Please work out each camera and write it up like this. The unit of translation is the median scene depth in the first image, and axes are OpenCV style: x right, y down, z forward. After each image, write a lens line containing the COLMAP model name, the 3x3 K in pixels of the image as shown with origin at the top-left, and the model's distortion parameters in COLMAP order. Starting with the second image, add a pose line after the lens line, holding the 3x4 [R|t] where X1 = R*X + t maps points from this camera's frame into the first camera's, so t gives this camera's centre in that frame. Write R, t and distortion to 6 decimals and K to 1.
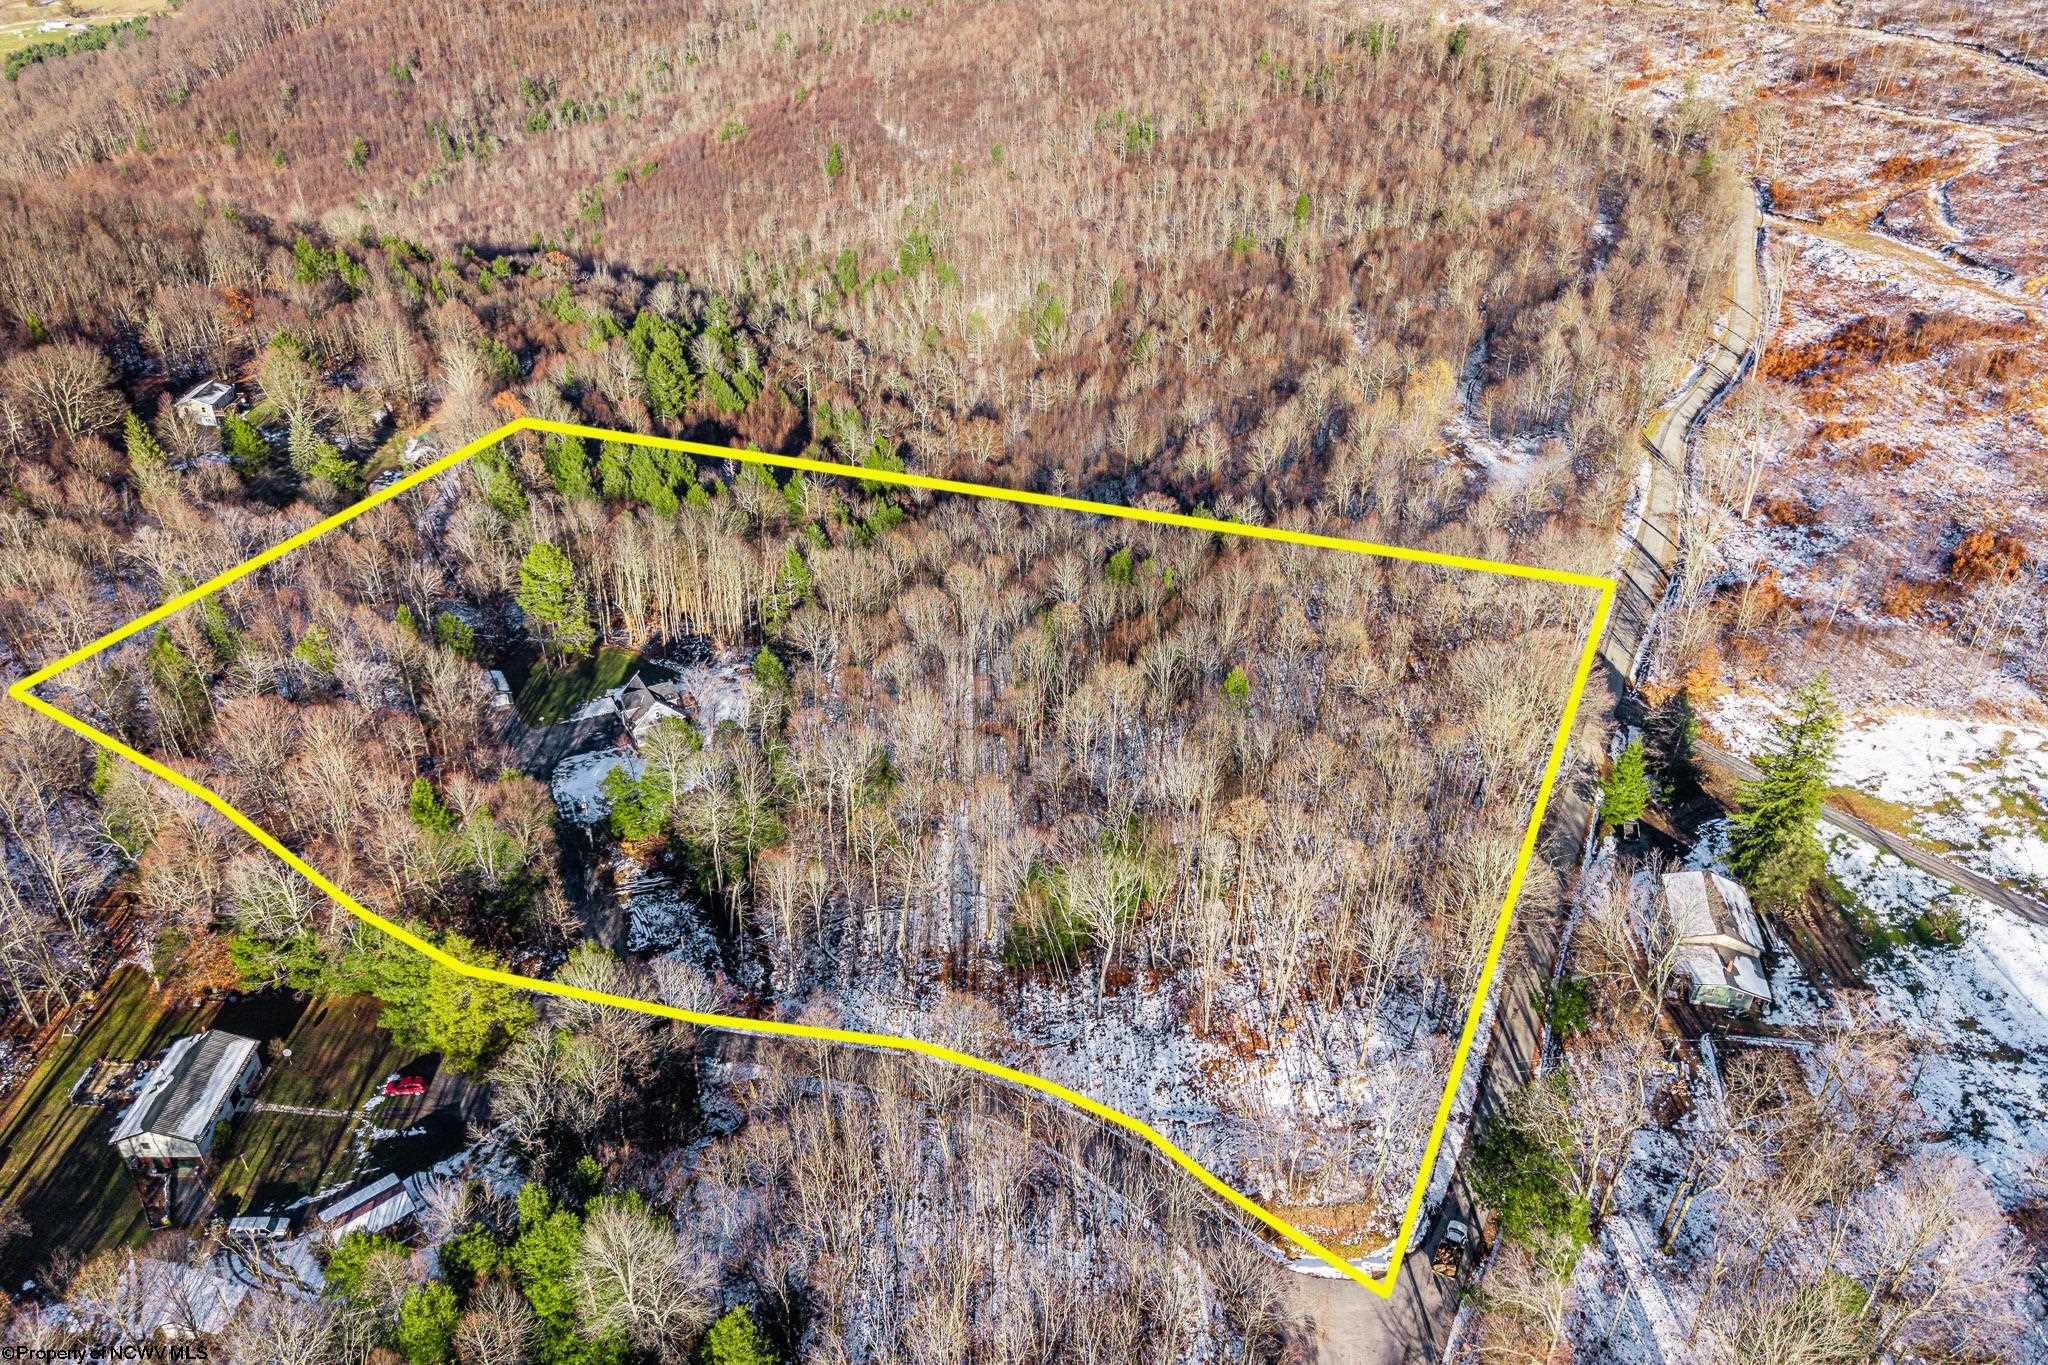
lens RADIAL K [[1394.8, 0, 1005.4], [0, 1394.8, 672.9], [0, 0, 1]] dist [-0.005559, -0.010180]
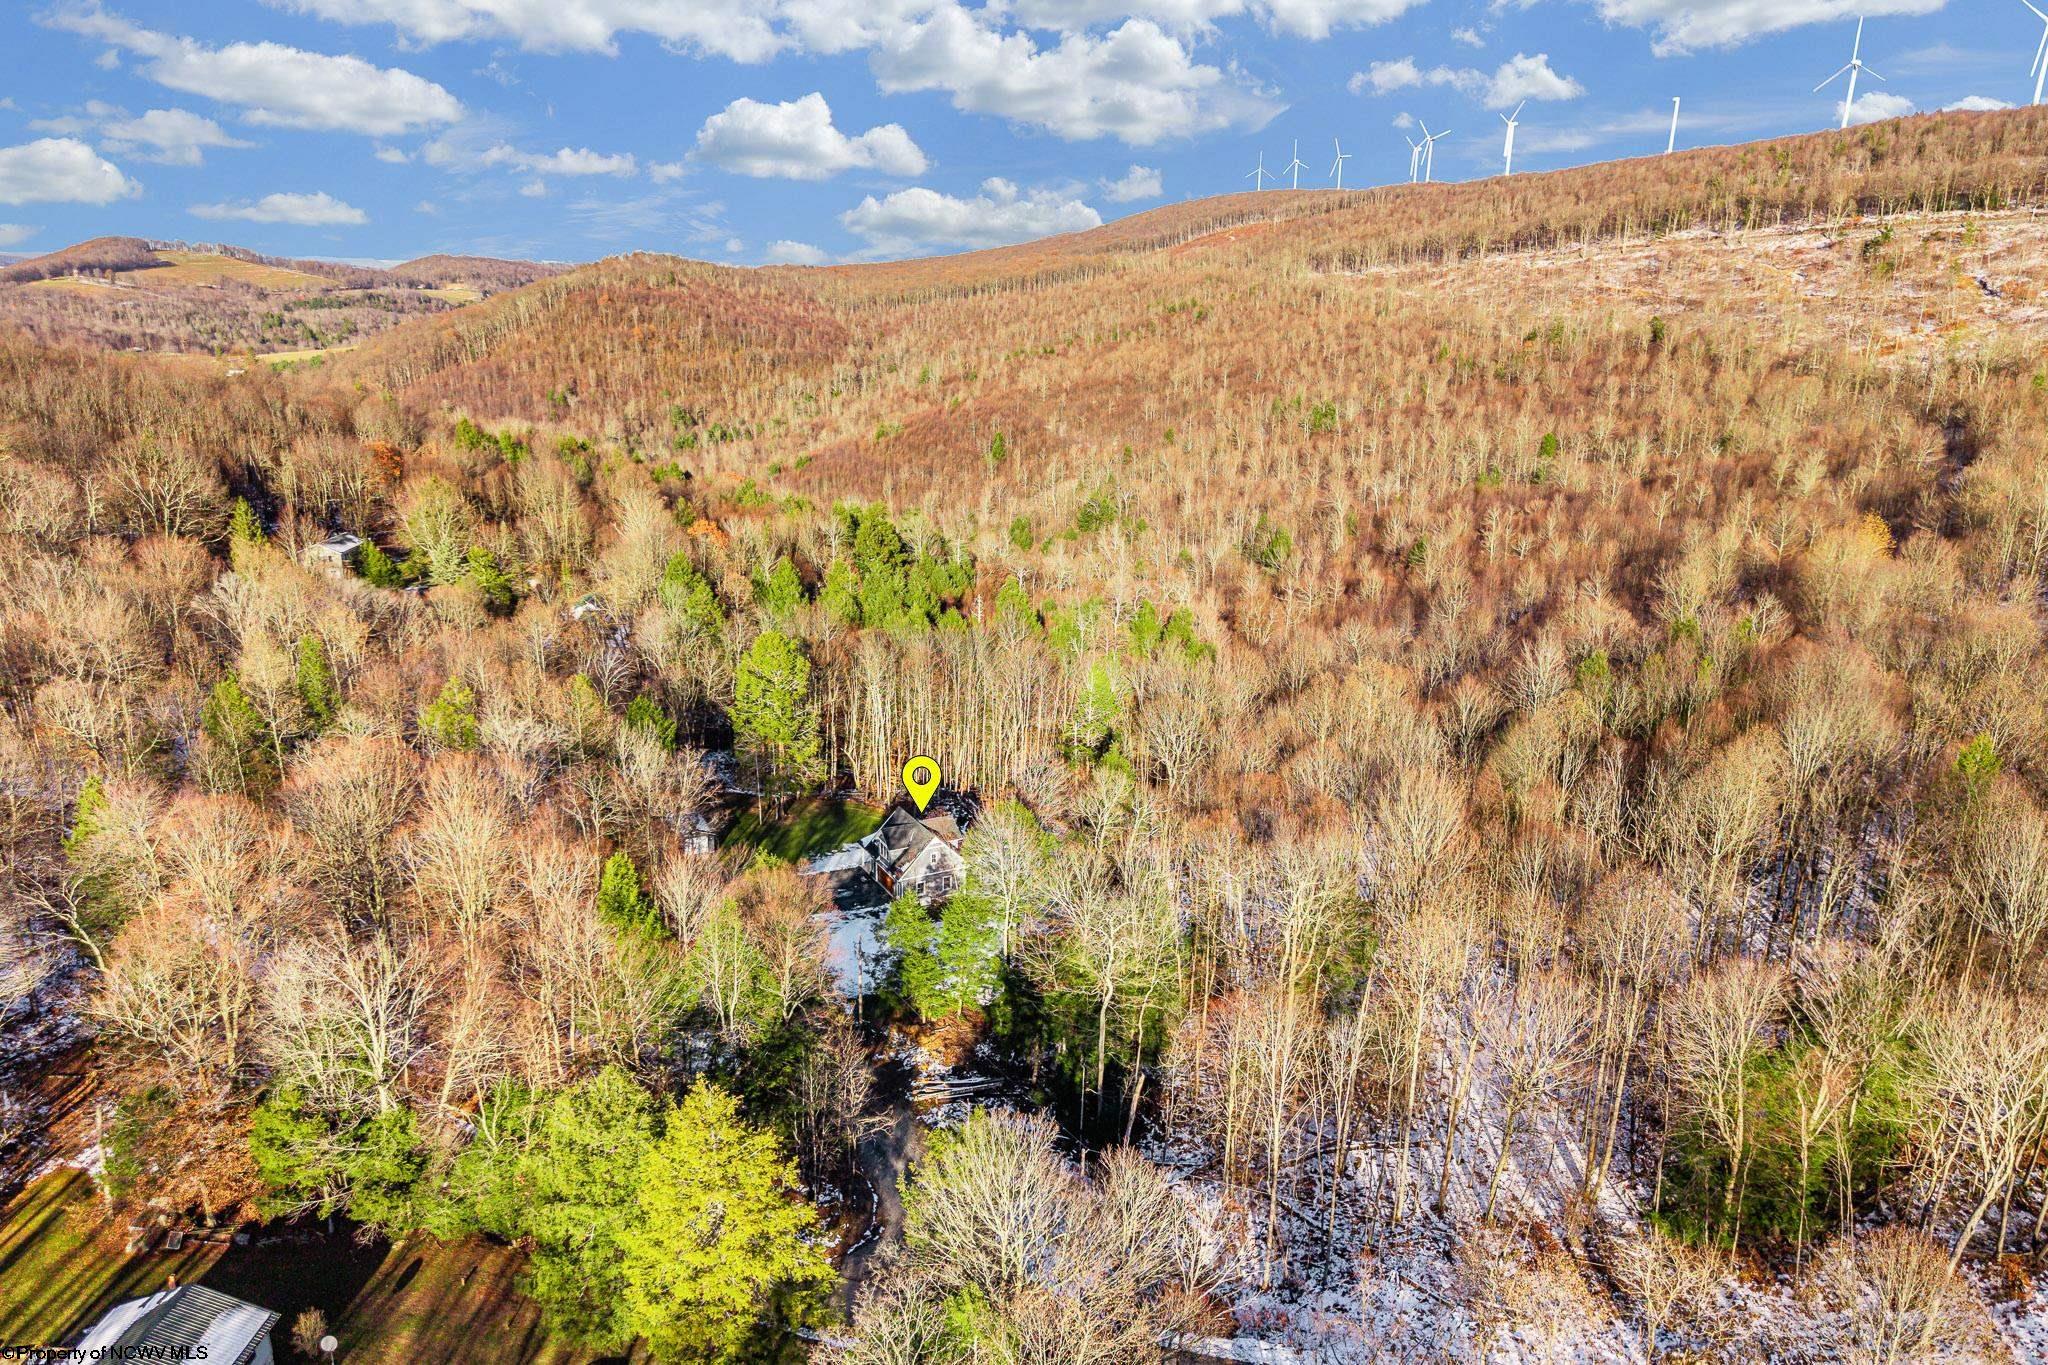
lens RADIAL K [[1394.8, 0, 1033.2], [0, 1394.8, 699.0], [0, 0, 1]] dist [-0.005559, -0.010180]
pose [[0.998920, 0.016962, -0.043247, -0.163784], [-0.026842, 0.970571, -0.239316, 0.106766], [0.037915, 0.240218, 0.969978, 0.313091]]
